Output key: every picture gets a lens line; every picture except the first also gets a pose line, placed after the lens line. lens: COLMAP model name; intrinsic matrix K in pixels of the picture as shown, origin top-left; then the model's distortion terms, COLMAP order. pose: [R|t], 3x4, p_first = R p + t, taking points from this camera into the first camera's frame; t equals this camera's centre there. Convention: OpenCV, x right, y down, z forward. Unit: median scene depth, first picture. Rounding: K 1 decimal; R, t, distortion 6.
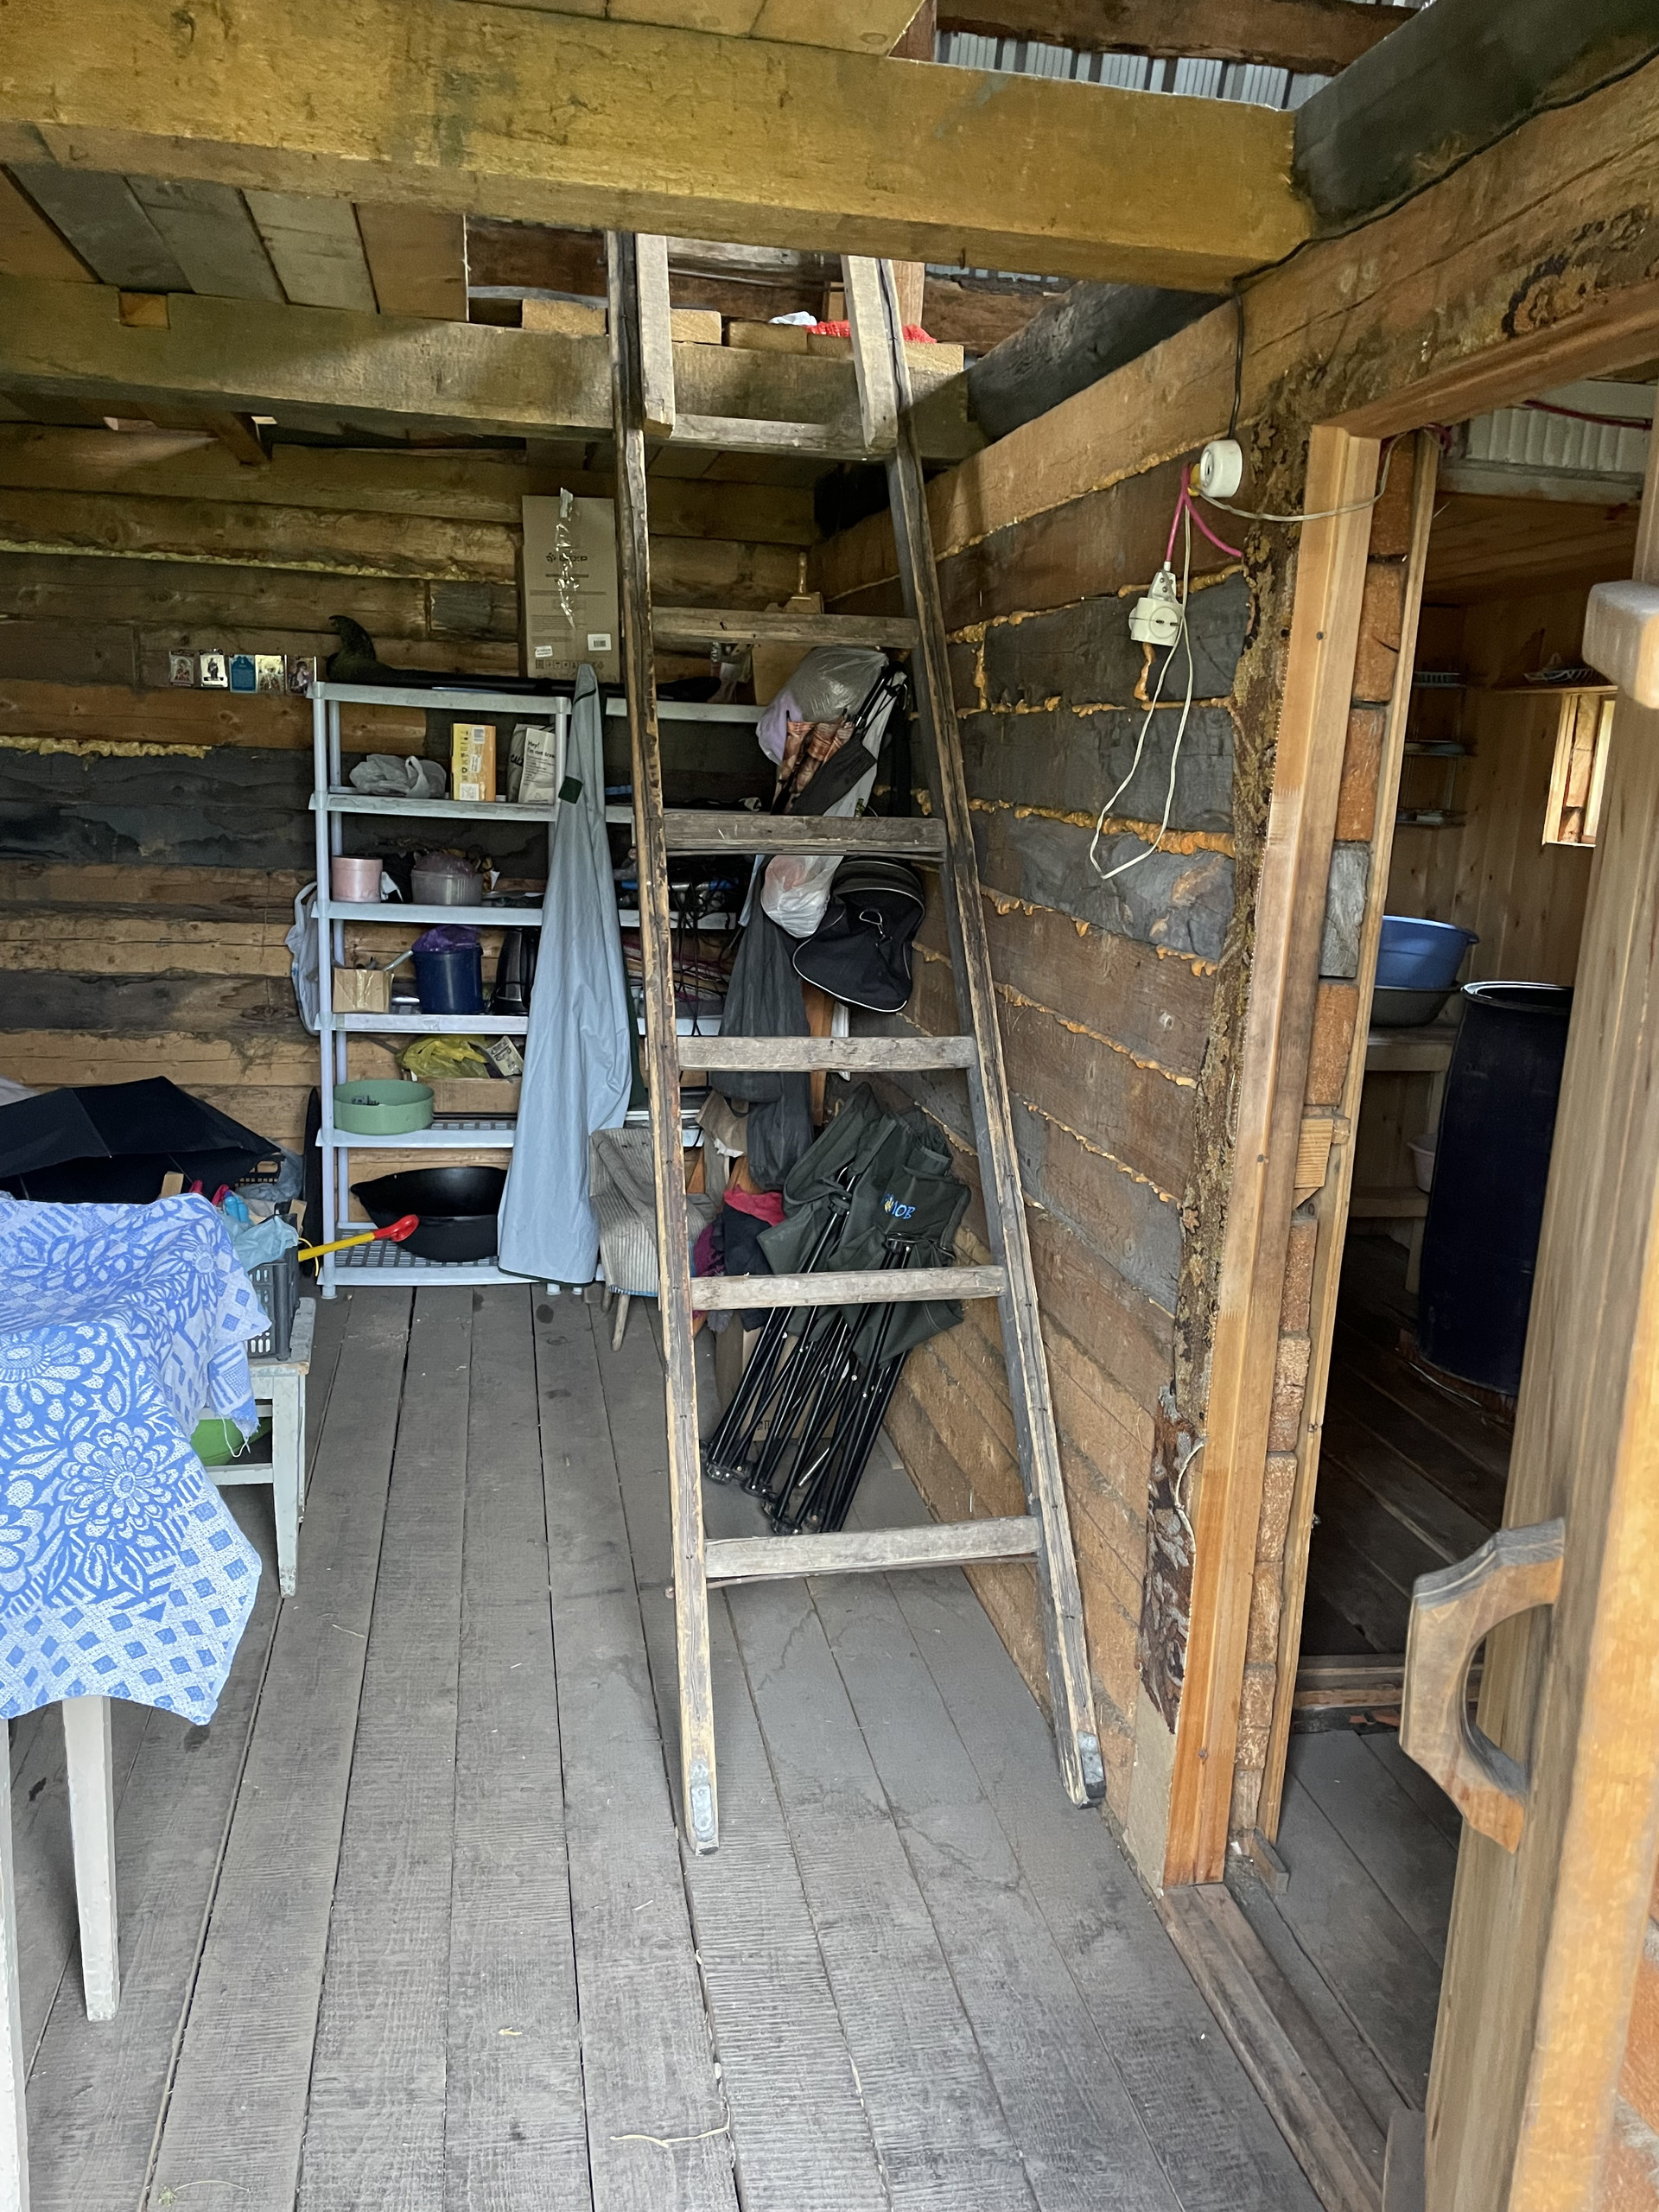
lens RADIAL K [[1662.2, 0, 829.5], [0, 1662.2, 1106.0], [0, 0, 1]] dist [0.090123, -0.114379]
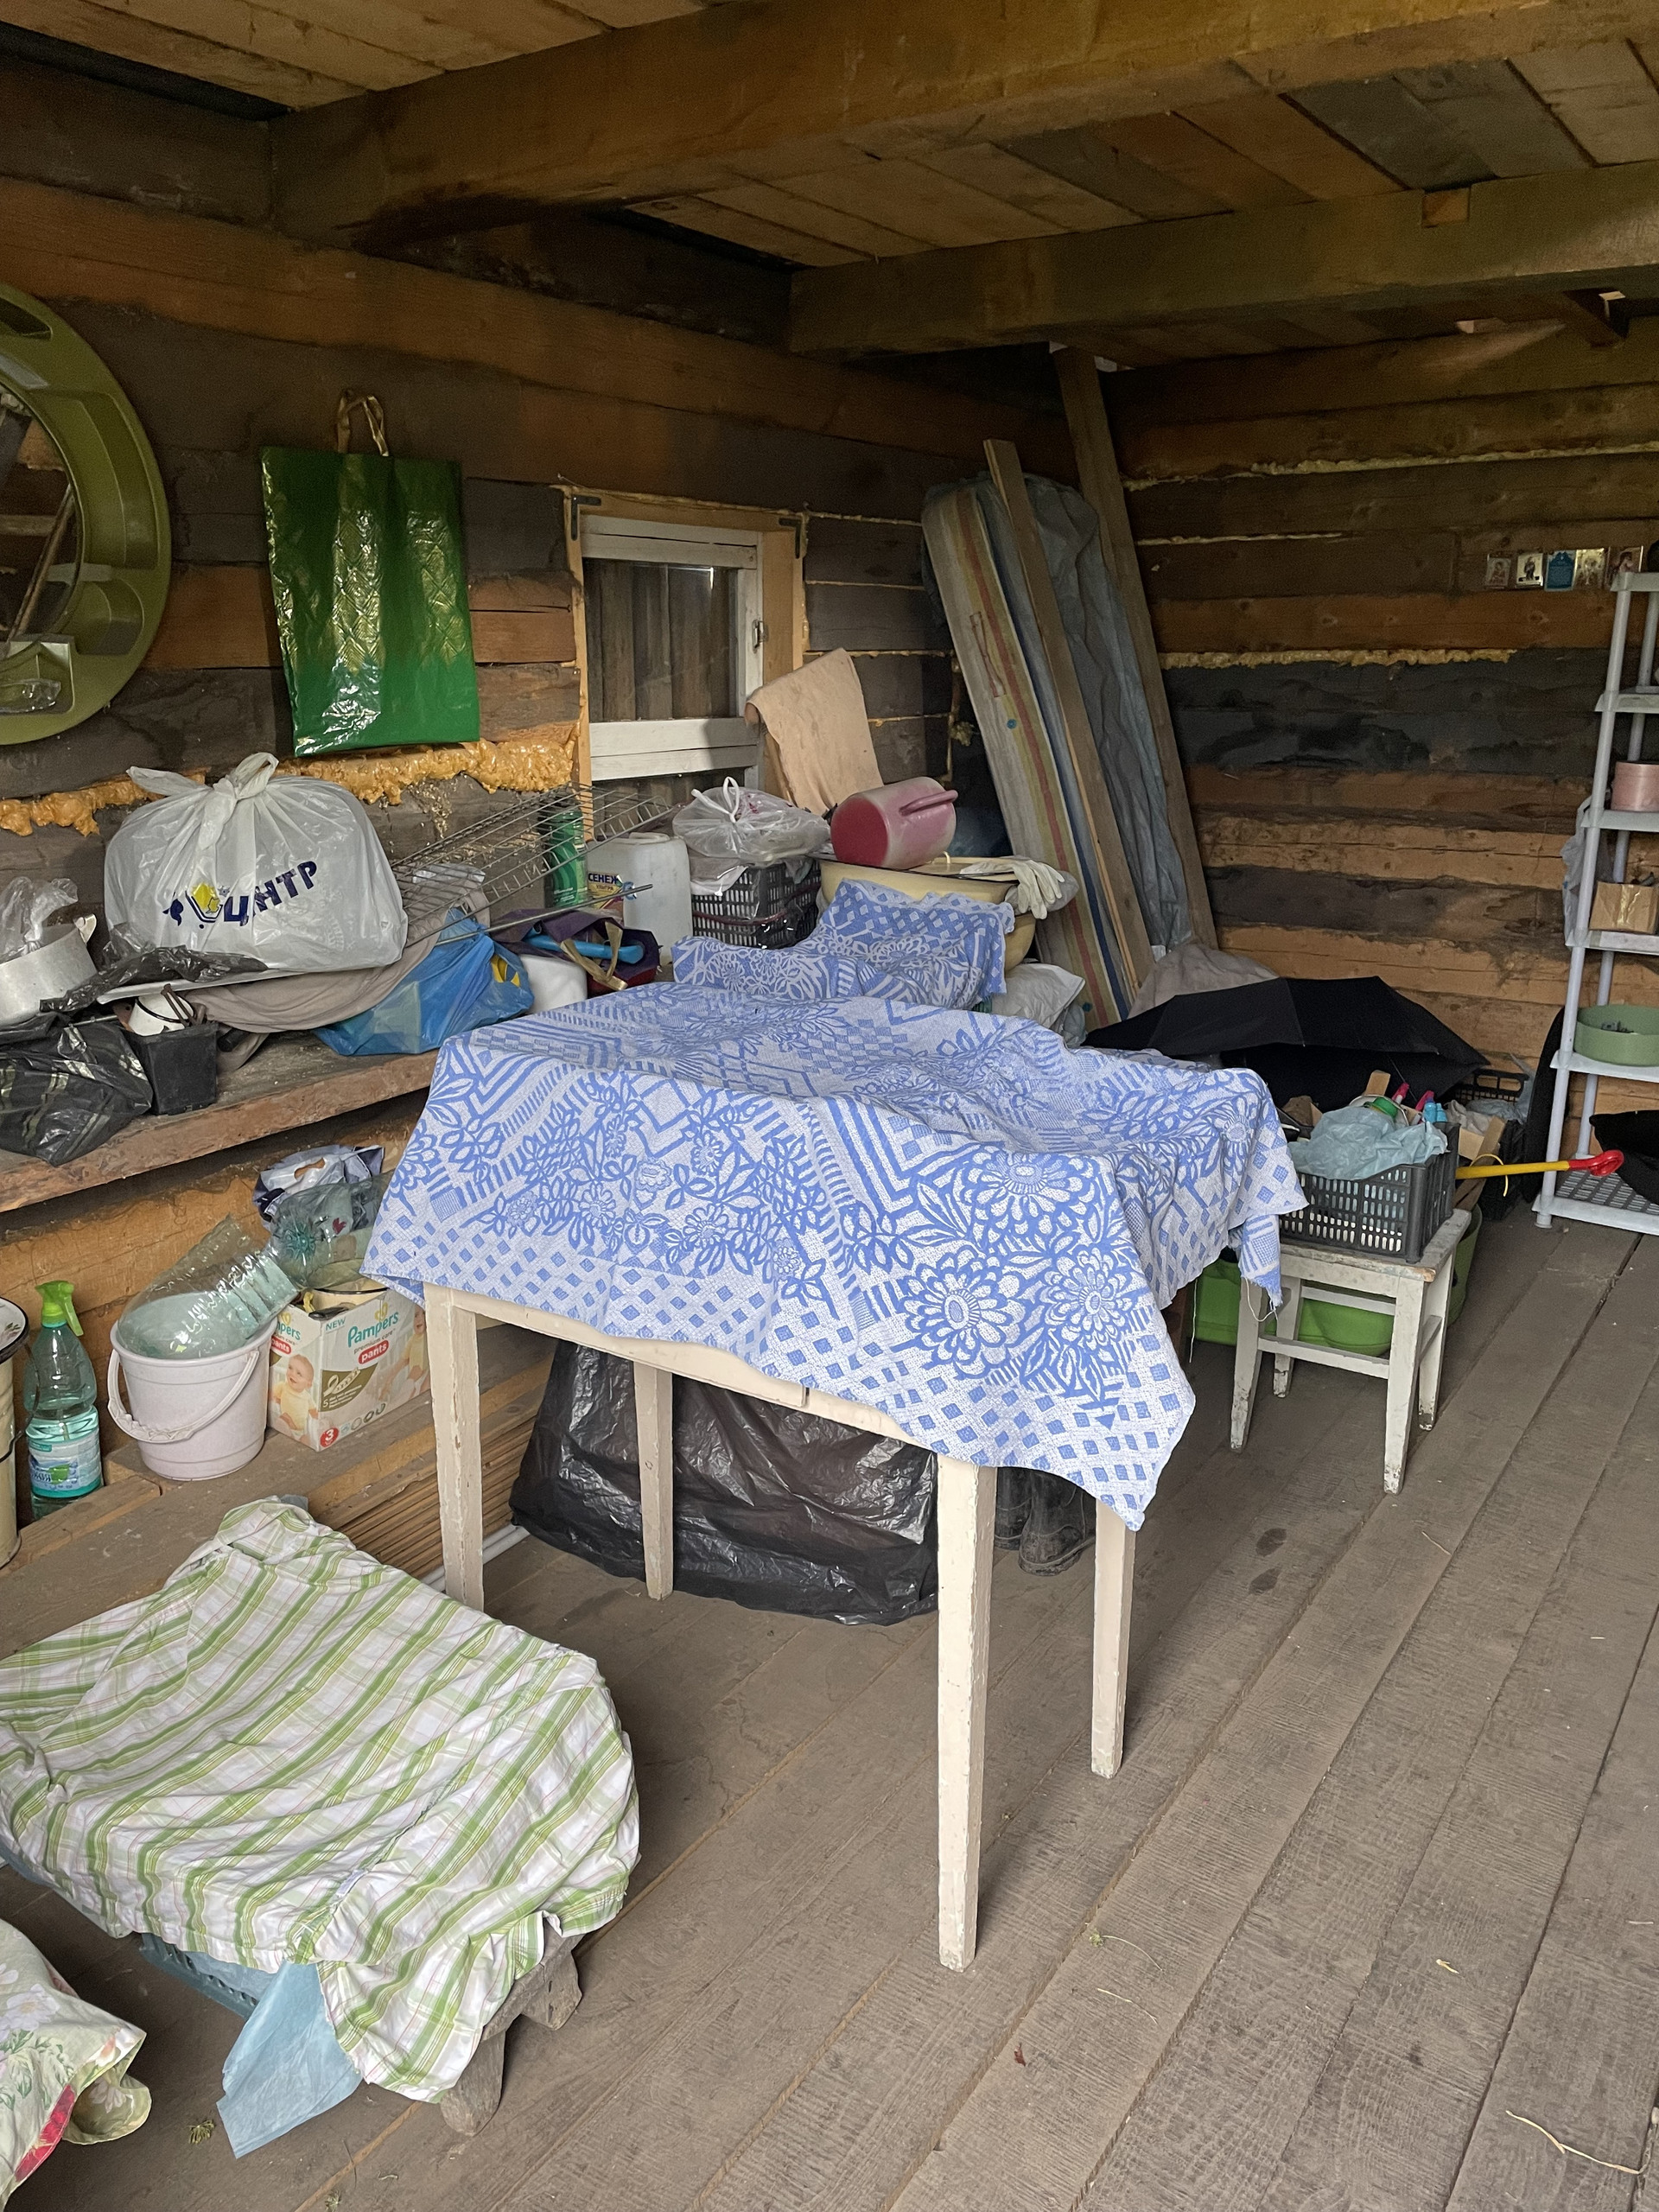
lens RADIAL K [[1668.9, 0, 828.5], [0, 1668.9, 1114.7], [0, 0, 1]] dist [0.091606, -0.122498]
pose [[0.706057, 0.148760, -0.692354, 0.182646], [-0.112737, 0.988830, 0.097492, 0.006696], [0.699124, 0.009219, 0.714941, 0.049819]]
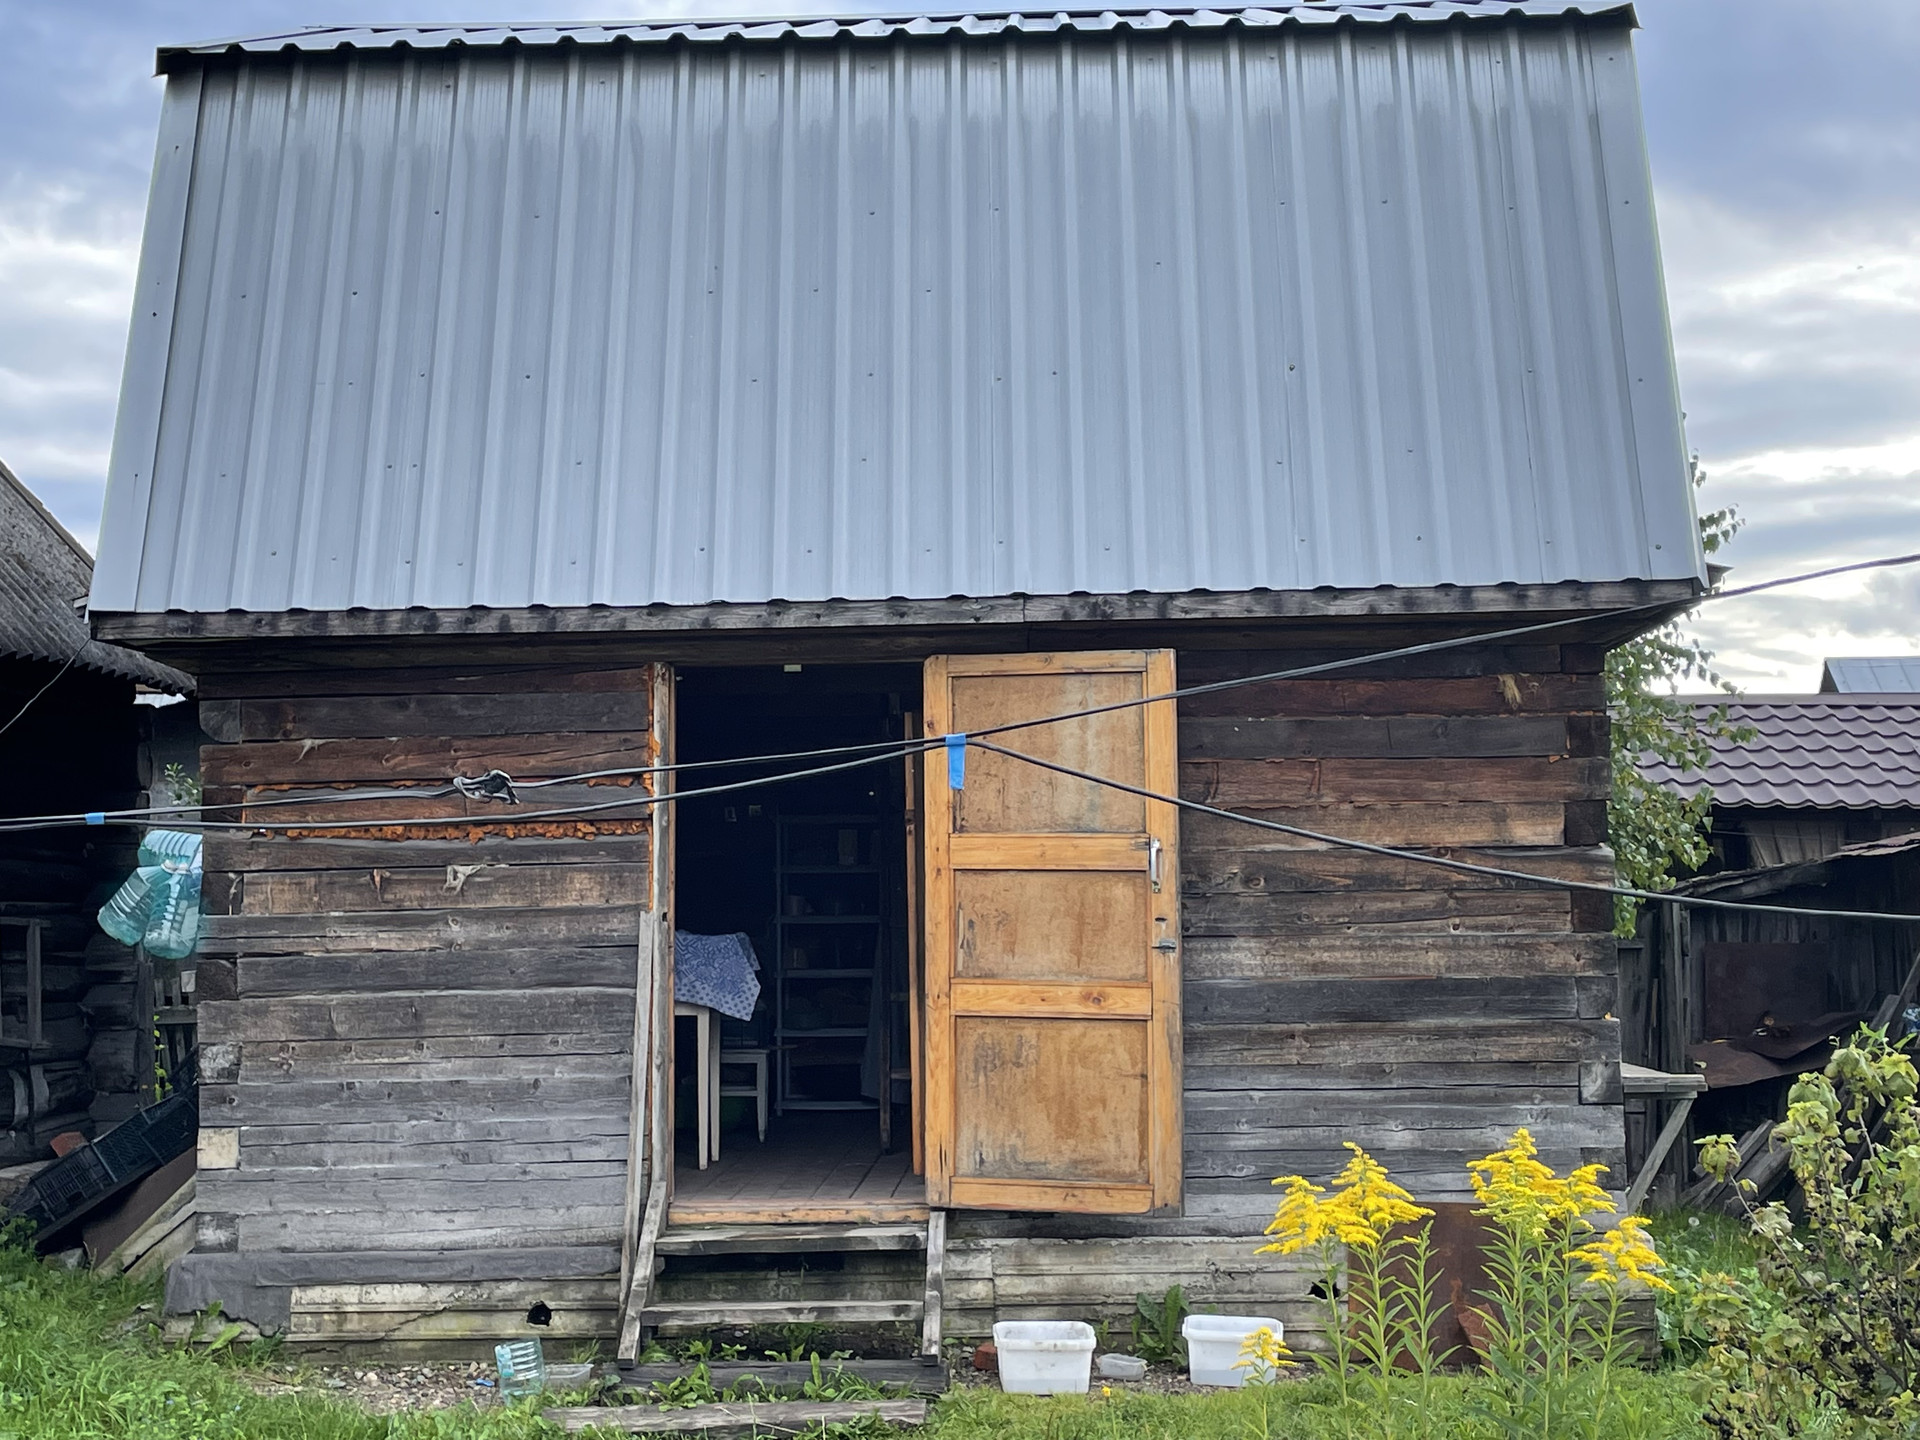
lens RADIAL K [[2749.0, 0, 964.3], [0, 2749.0, 692.0], [0, 0, 1]] dist [0.102814, -0.085155]
pose [[0.972453, -0.076781, -0.220092, 1.684630], [0.009953, 0.957010, -0.289885, 1.461281], [0.232888, 0.279709, 0.931411, -5.348232]]
